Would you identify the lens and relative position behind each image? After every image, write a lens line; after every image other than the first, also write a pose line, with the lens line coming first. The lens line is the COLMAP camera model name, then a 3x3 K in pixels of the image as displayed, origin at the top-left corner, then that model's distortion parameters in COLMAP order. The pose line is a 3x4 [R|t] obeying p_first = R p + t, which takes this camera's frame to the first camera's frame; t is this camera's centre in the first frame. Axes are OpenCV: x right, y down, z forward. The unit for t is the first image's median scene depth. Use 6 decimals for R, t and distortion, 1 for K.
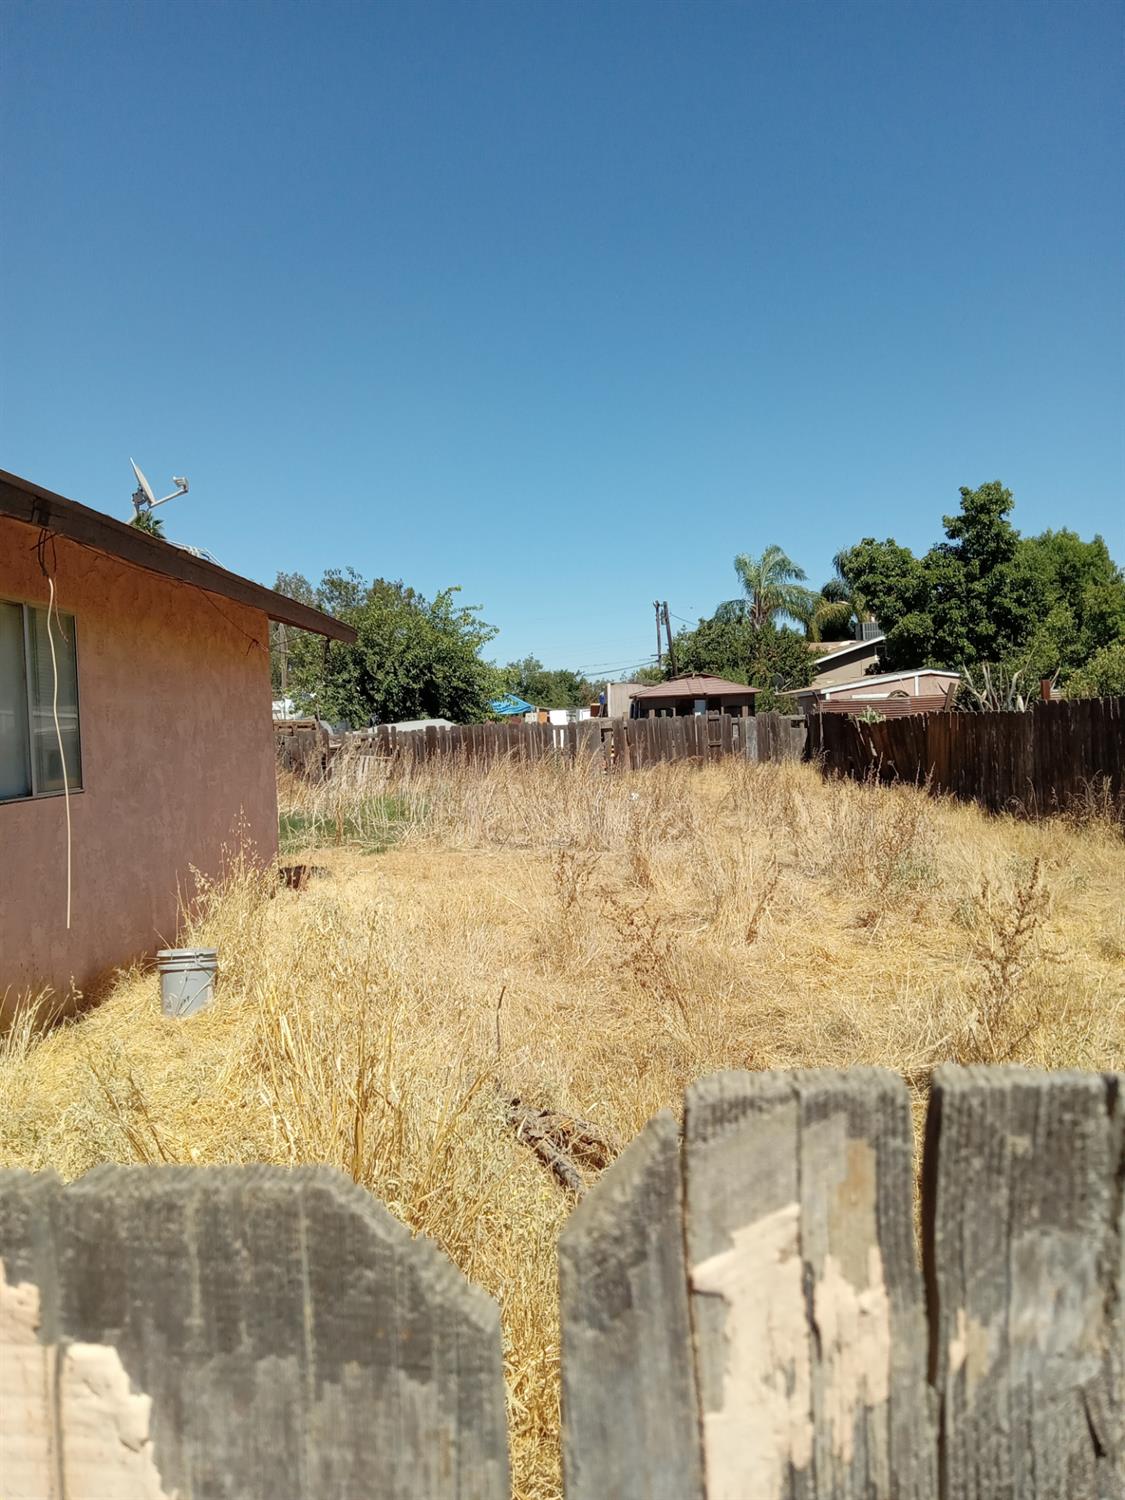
lens RADIAL K [[1041.3, 0, 562.5], [0, 1041.3, 750.0], [0, 0, 1]] dist [0.004595, 0.001383]
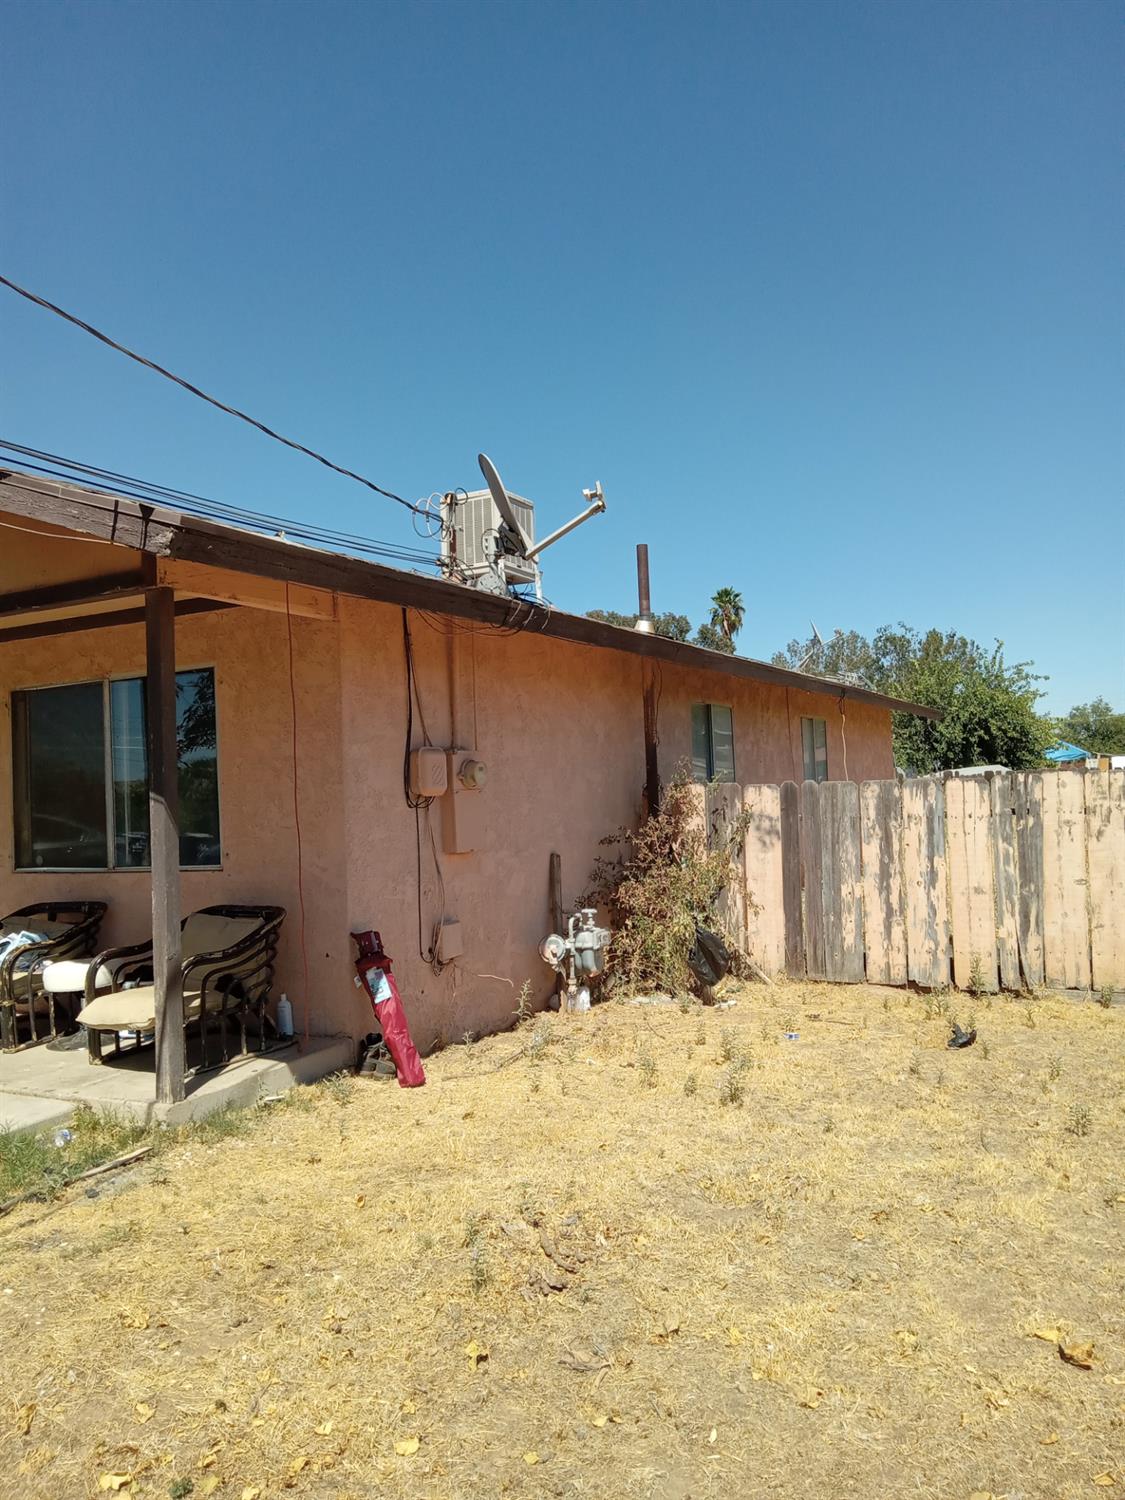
lens RADIAL K [[1041.3, 0, 562.5], [0, 1041.3, 750.0], [0, 0, 1]] dist [0.004595, 0.001383]
pose [[0.871580, -0.016470, -0.489977, 0.029387], [-0.006265, 0.998980, -0.044723, 0.008164], [0.490214, 0.042049, 0.870587, -0.245714]]
